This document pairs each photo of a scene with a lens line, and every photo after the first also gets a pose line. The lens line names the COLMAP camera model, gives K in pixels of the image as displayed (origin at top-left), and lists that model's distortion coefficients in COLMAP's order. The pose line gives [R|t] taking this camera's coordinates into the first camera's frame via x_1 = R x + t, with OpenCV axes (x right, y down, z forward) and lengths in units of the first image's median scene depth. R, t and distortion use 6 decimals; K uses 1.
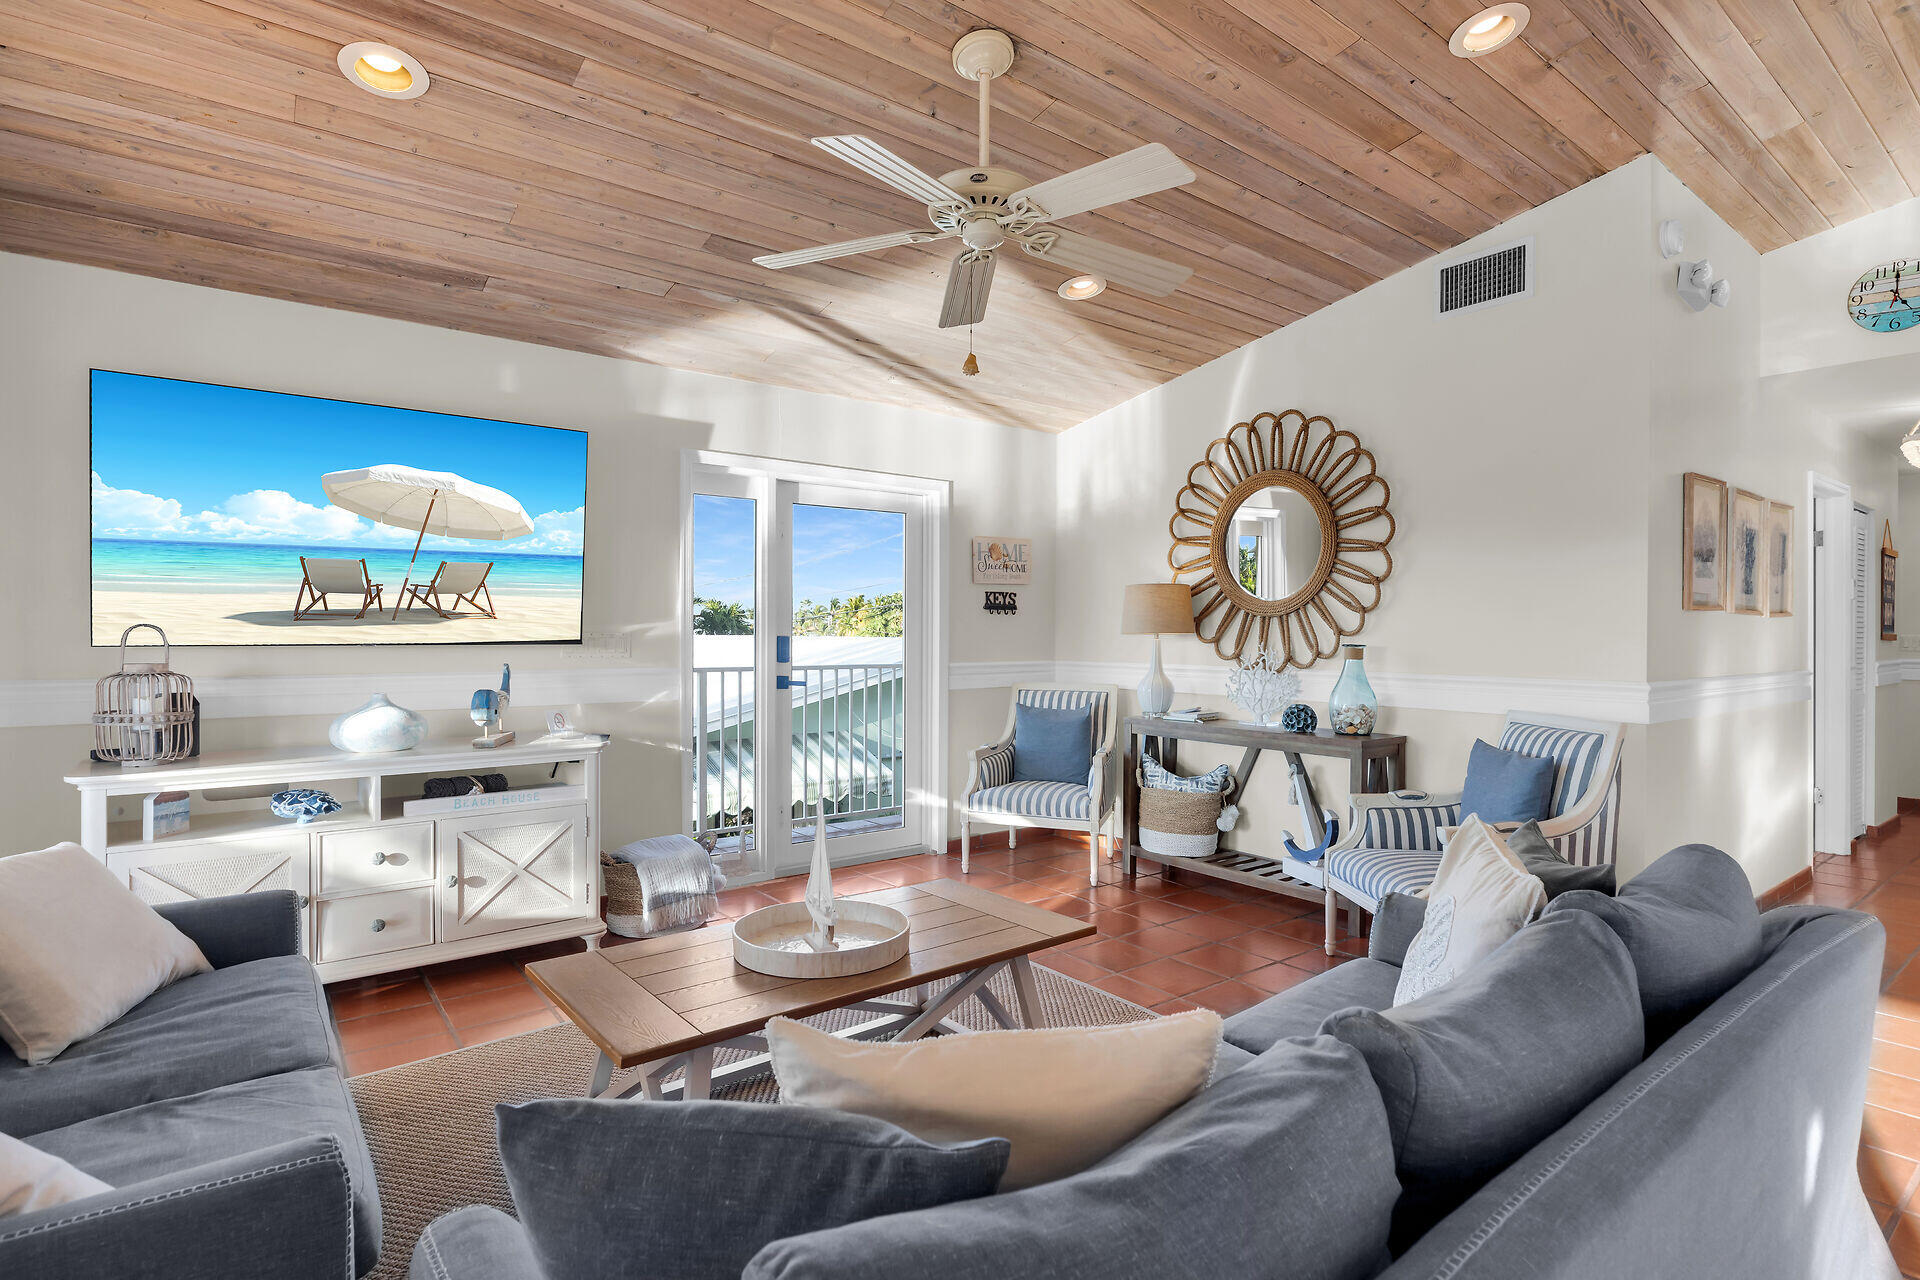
lens RADIAL K [[905.2, 0, 998.7], [0, 905.2, 633.2], [0, 0, 1]] dist [0.002062, 0.000838]
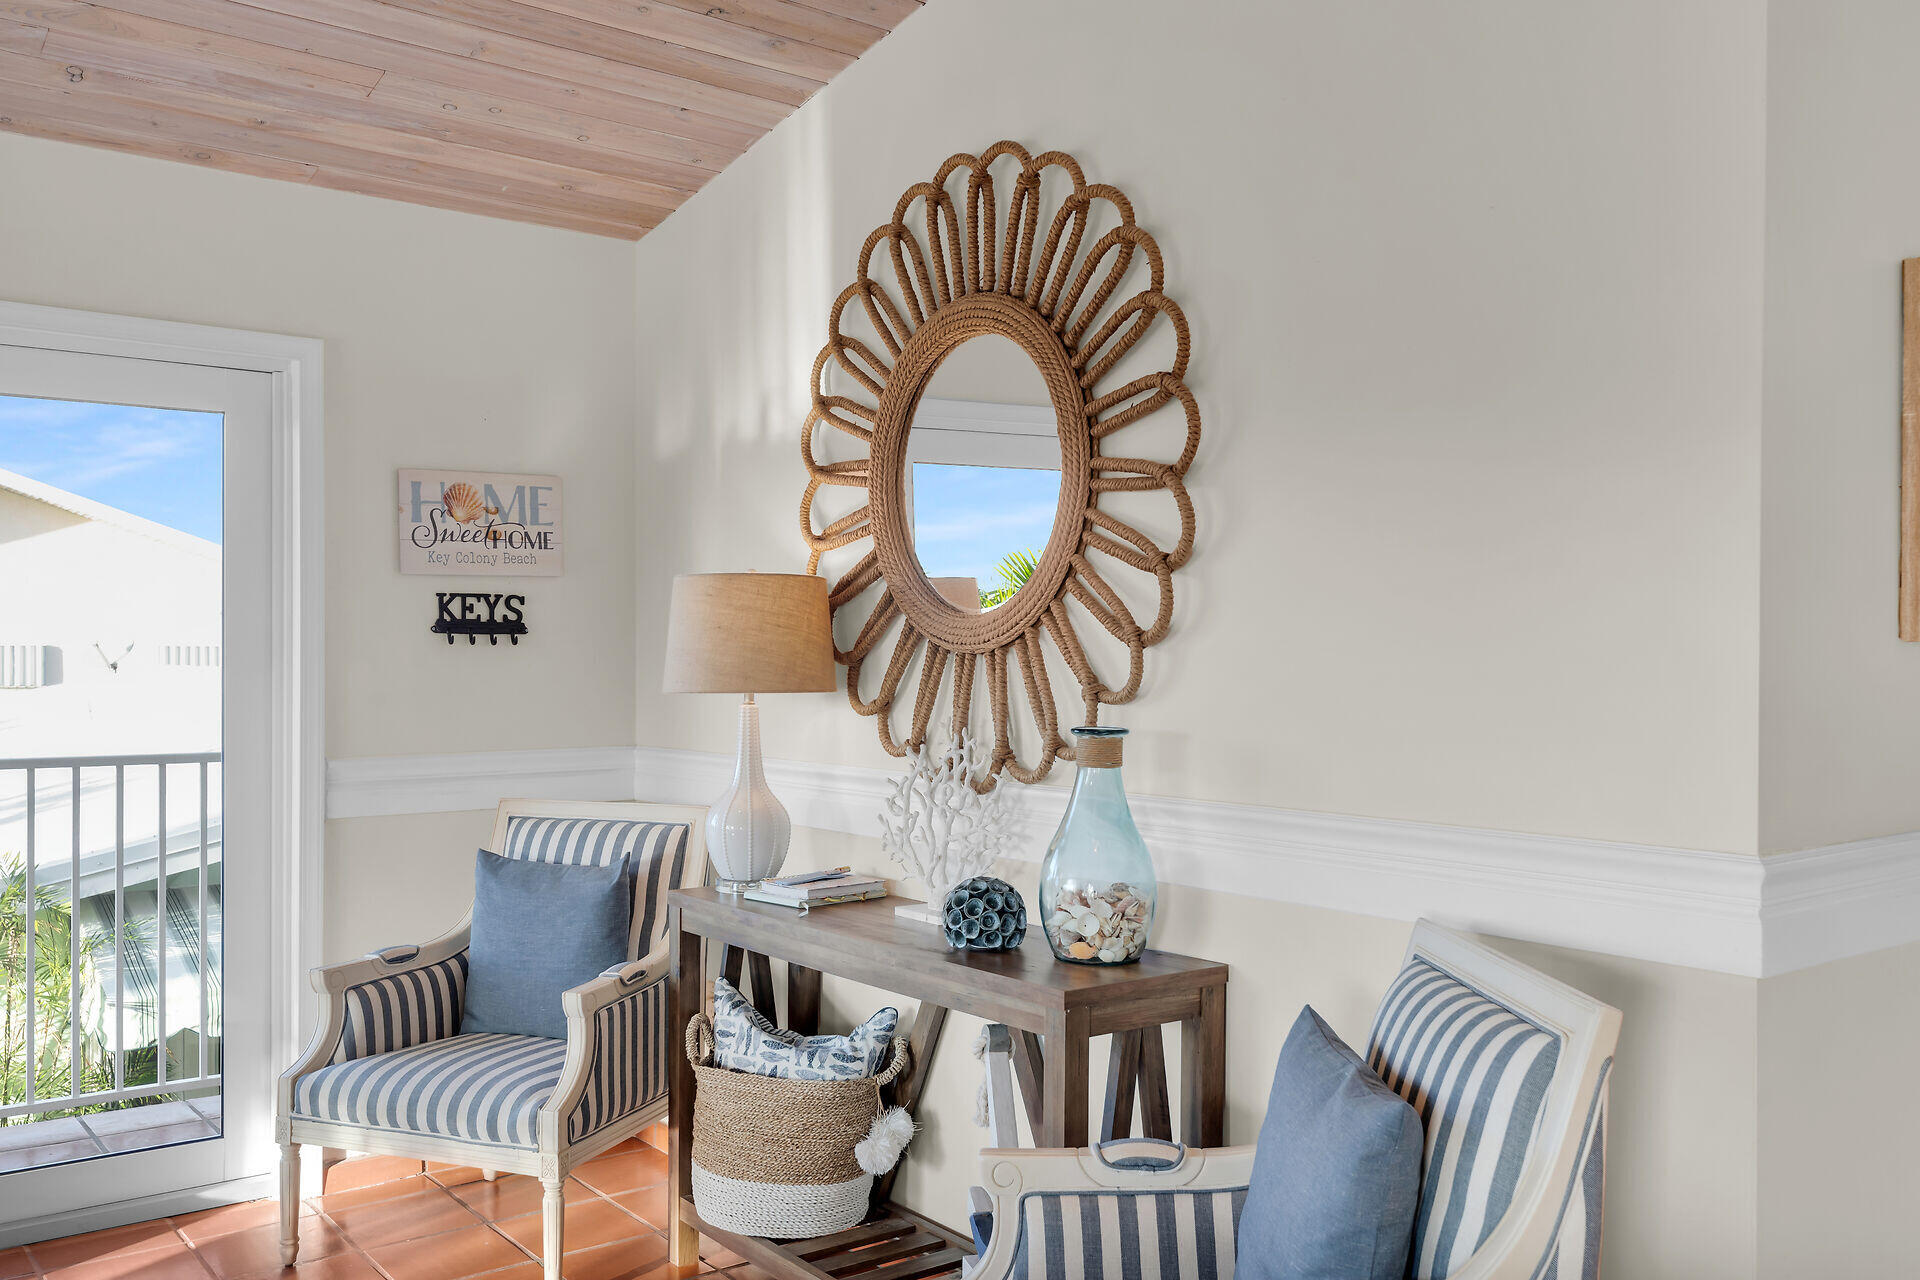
lens RADIAL K [[1496.5, 0, 1053.0], [0, 1496.5, 654.2], [0, 0, 1]] dist [-0.001843, -0.016553]
pose [[0.999960, -0.000763, -0.008899, 0.343297], [0.000721, 0.999988, -0.004744, -0.014588], [0.008903, 0.004738, 0.999949, 0.324916]]
